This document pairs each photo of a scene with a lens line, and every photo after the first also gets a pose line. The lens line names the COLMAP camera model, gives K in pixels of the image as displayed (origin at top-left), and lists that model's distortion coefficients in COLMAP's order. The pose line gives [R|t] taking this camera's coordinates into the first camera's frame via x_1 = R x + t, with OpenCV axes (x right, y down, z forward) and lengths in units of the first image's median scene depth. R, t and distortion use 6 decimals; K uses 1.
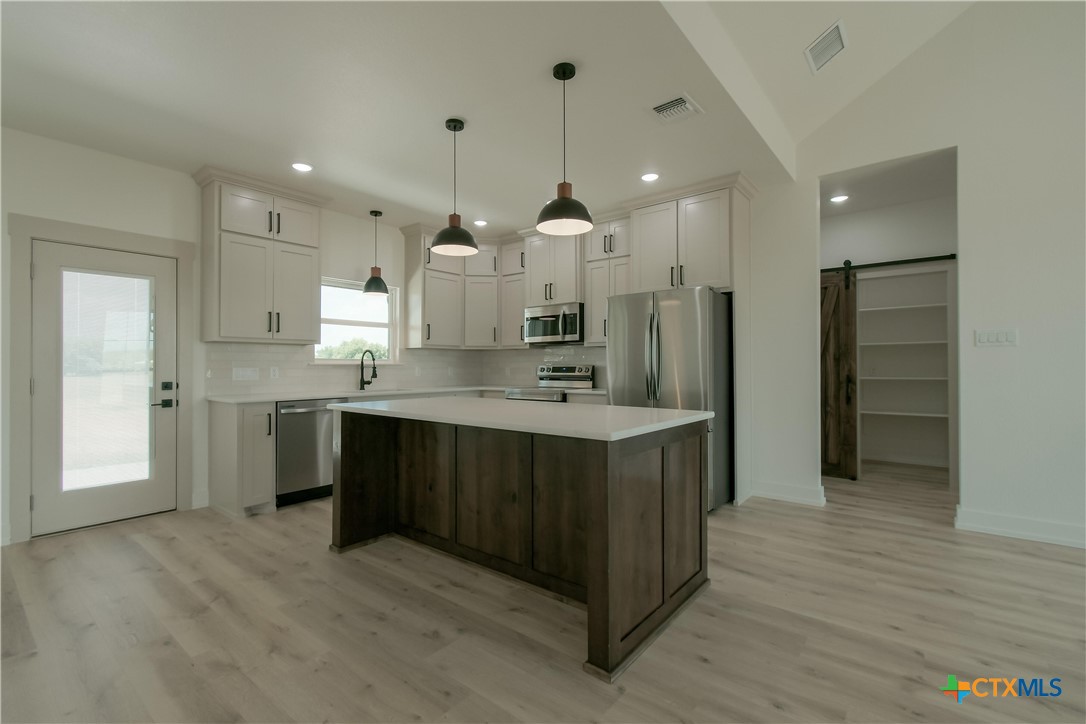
lens RADIAL K [[480.7, 0, 549.4], [0, 480.7, 360.4], [0, 0, 1]] dist [-0.004606, -0.001760]
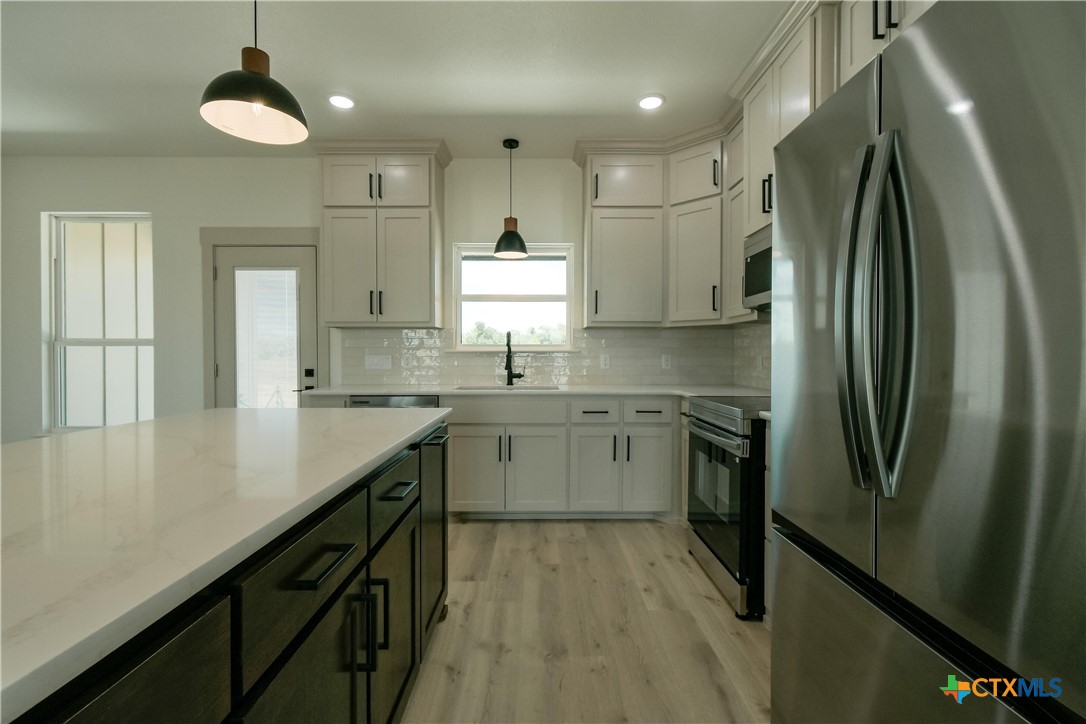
lens RADIAL K [[480.7, 0, 545.2], [0, 480.7, 357.0], [0, 0, 1]] dist [-0.004606, -0.001760]
pose [[0.627907, 0.007964, -0.778248, 0.283619], [0.007258, 0.999844, 0.016088, 0.006211], [0.778255, -0.015750, 0.627751, 0.689110]]
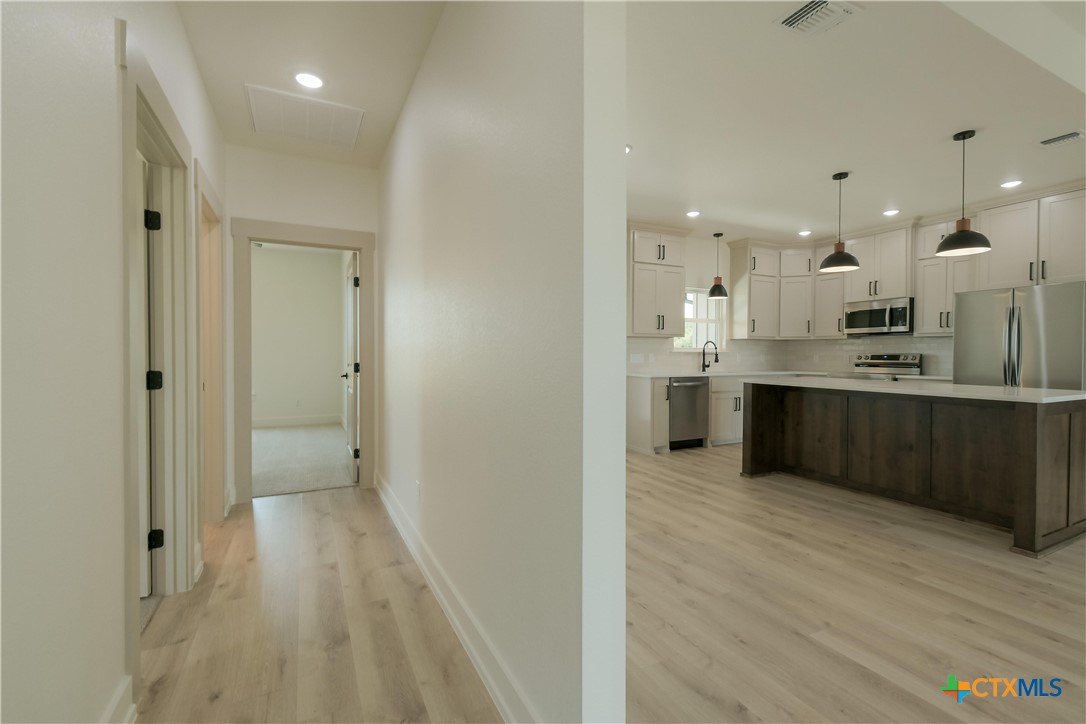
lens RADIAL K [[480.7, 0, 539.4], [0, 480.7, 358.8], [0, 0, 1]] dist [-0.004606, -0.001760]
pose [[0.901910, 0.010880, -0.431788, -0.278321], [-0.000856, 0.999726, 0.023402, -0.004152], [0.431924, -0.020737, 0.901672, -0.448066]]
